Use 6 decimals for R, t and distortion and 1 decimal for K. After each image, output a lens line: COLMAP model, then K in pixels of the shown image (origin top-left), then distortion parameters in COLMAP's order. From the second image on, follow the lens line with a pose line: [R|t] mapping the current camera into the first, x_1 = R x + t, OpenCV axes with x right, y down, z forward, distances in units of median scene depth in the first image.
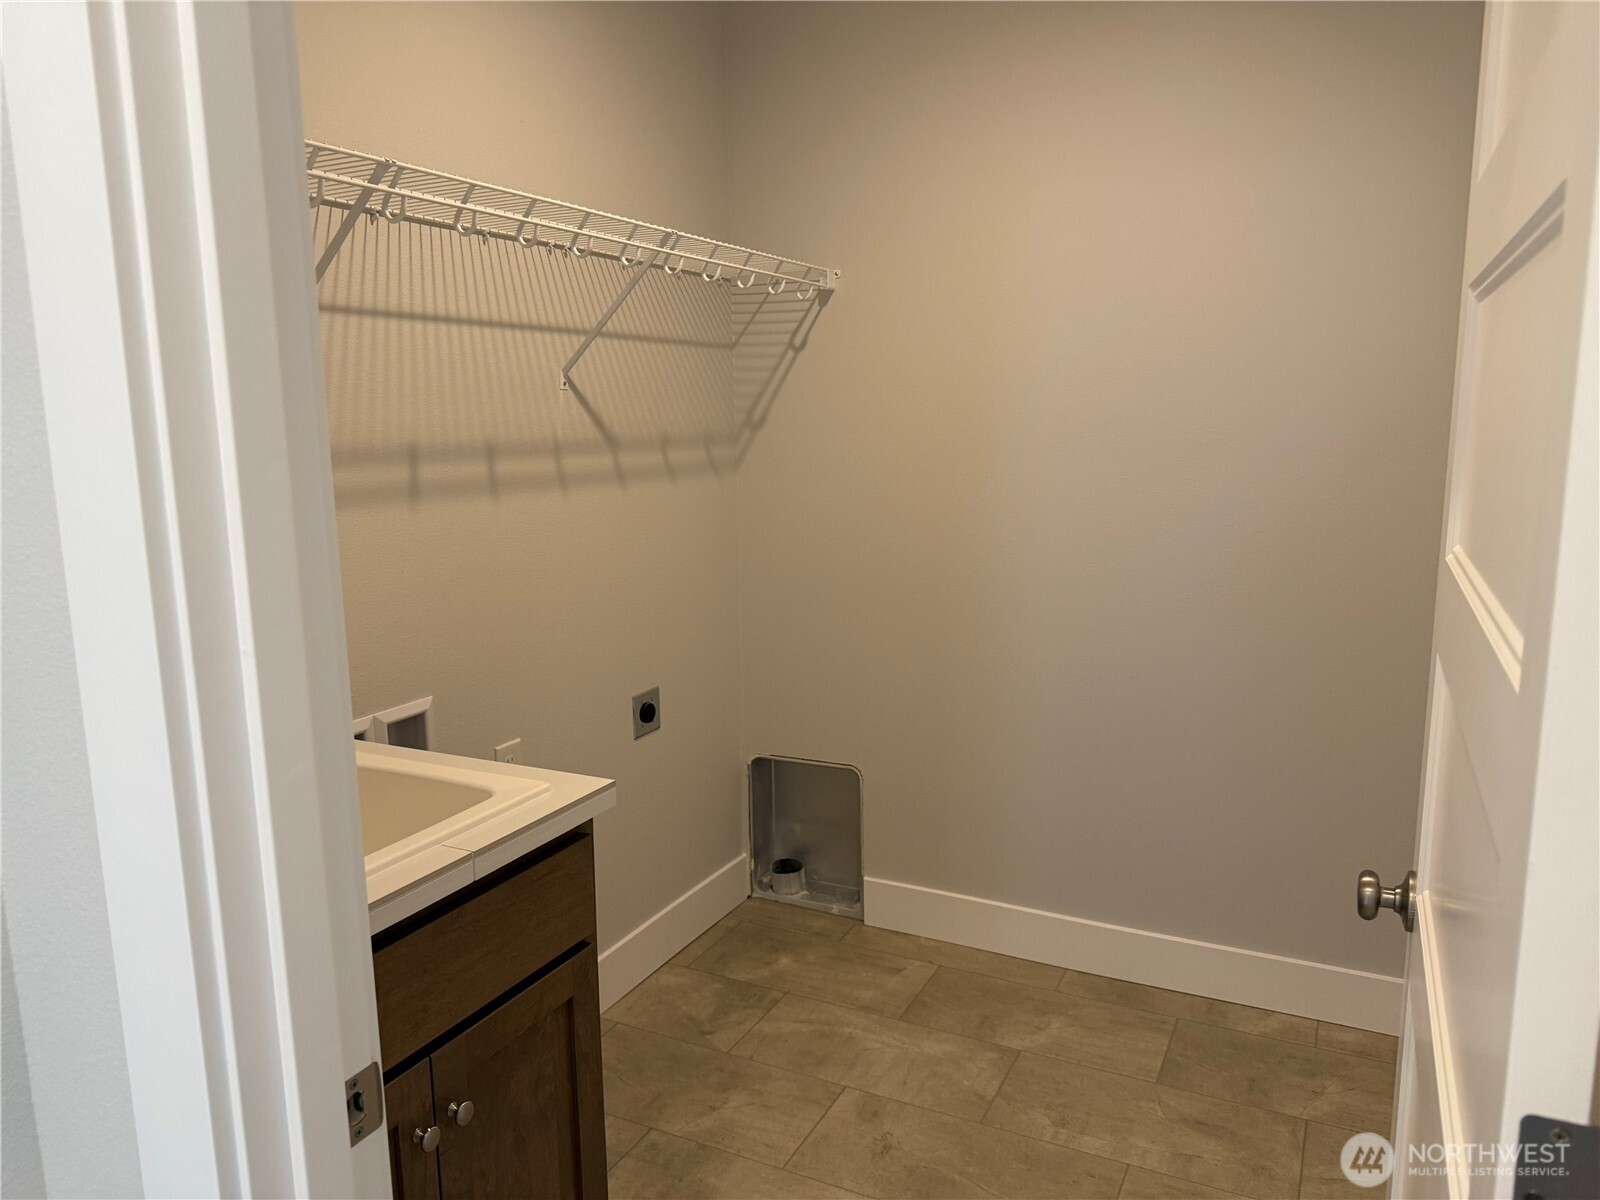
lens RADIAL K [[1122.0, 0, 811.6], [0, 1122.0, 589.0], [0, 0, 1]] dist [0.082354, -0.110963]
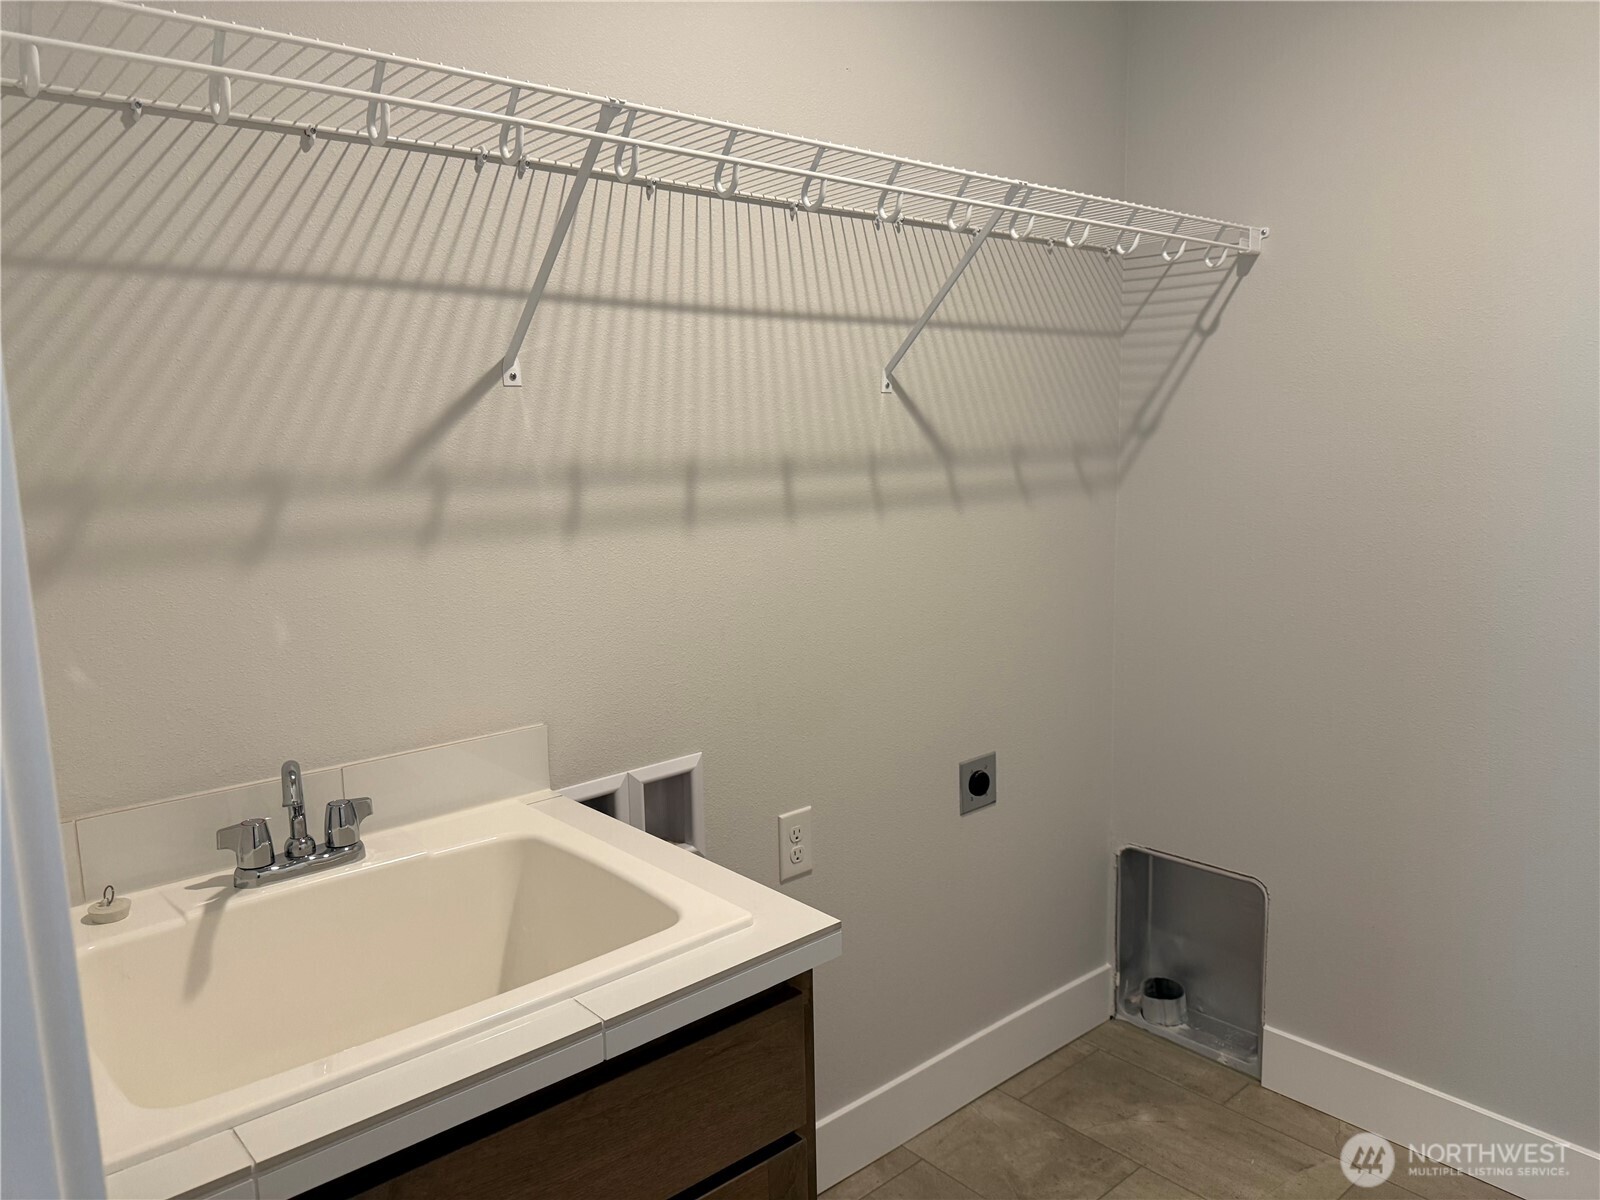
lens RADIAL K [[1122.0, 0, 791.3], [0, 1122.0, 601.3], [0, 0, 1]] dist [0.082354, -0.110963]
pose [[0.920872, 0.049281, -0.386738, 0.041249], [-0.049492, 0.998730, 0.009419, -0.025498], [0.386711, 0.010467, 0.922142, 0.196641]]
